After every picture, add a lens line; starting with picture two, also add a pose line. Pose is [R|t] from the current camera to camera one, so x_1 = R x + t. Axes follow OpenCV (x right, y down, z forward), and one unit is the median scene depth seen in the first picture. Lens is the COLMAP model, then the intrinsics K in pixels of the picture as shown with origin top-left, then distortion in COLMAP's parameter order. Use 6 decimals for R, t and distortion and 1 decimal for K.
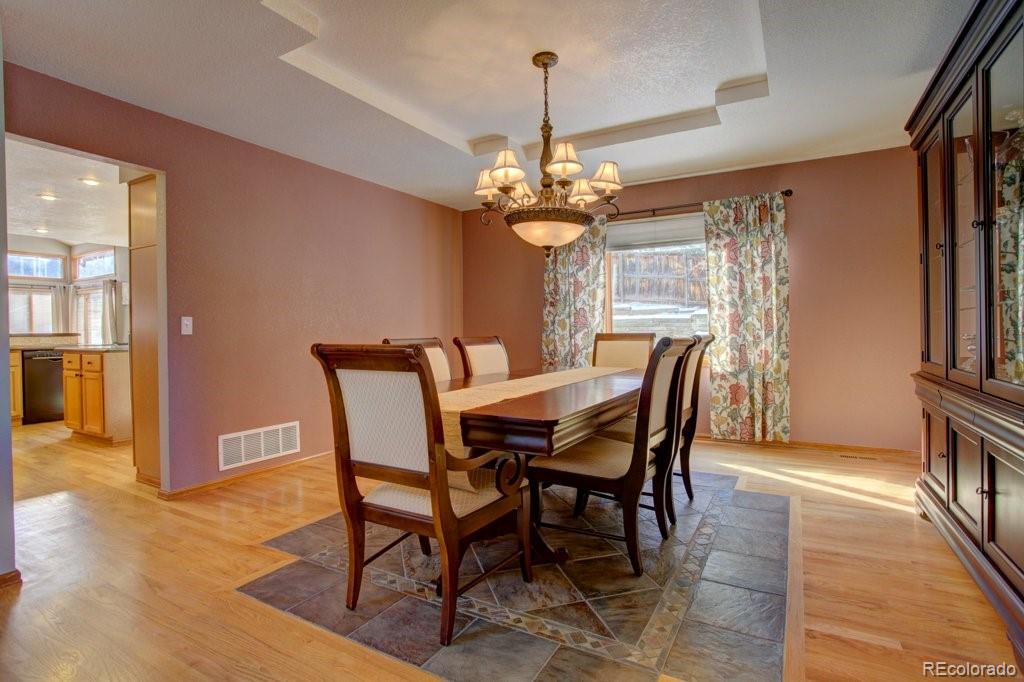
lens RADIAL K [[506.3, 0, 513.7], [0, 506.3, 334.6], [0, 0, 1]] dist [-0.062618, 0.025394]
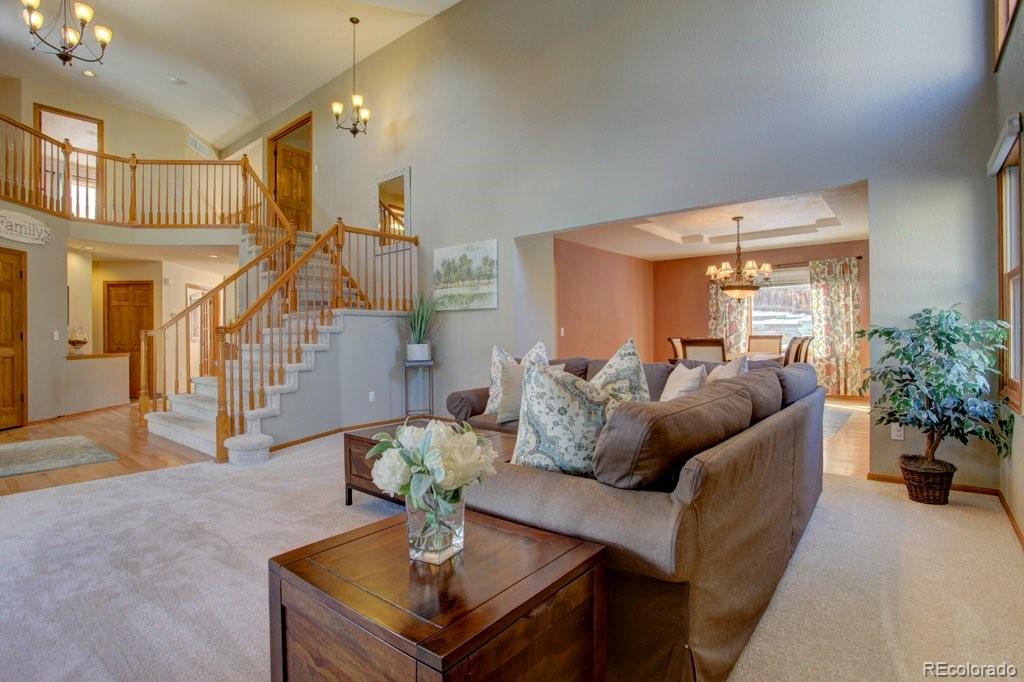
lens RADIAL K [[506.3, 0, 514.7], [0, 506.3, 337.5], [0, 0, 1]] dist [-0.062618, 0.025394]
pose [[0.984889, -0.000192, -0.173186, -0.350993], [-0.000005, 0.999999, -0.001135, 0.006462], [0.173186, 0.001118, 0.984889, -0.930683]]
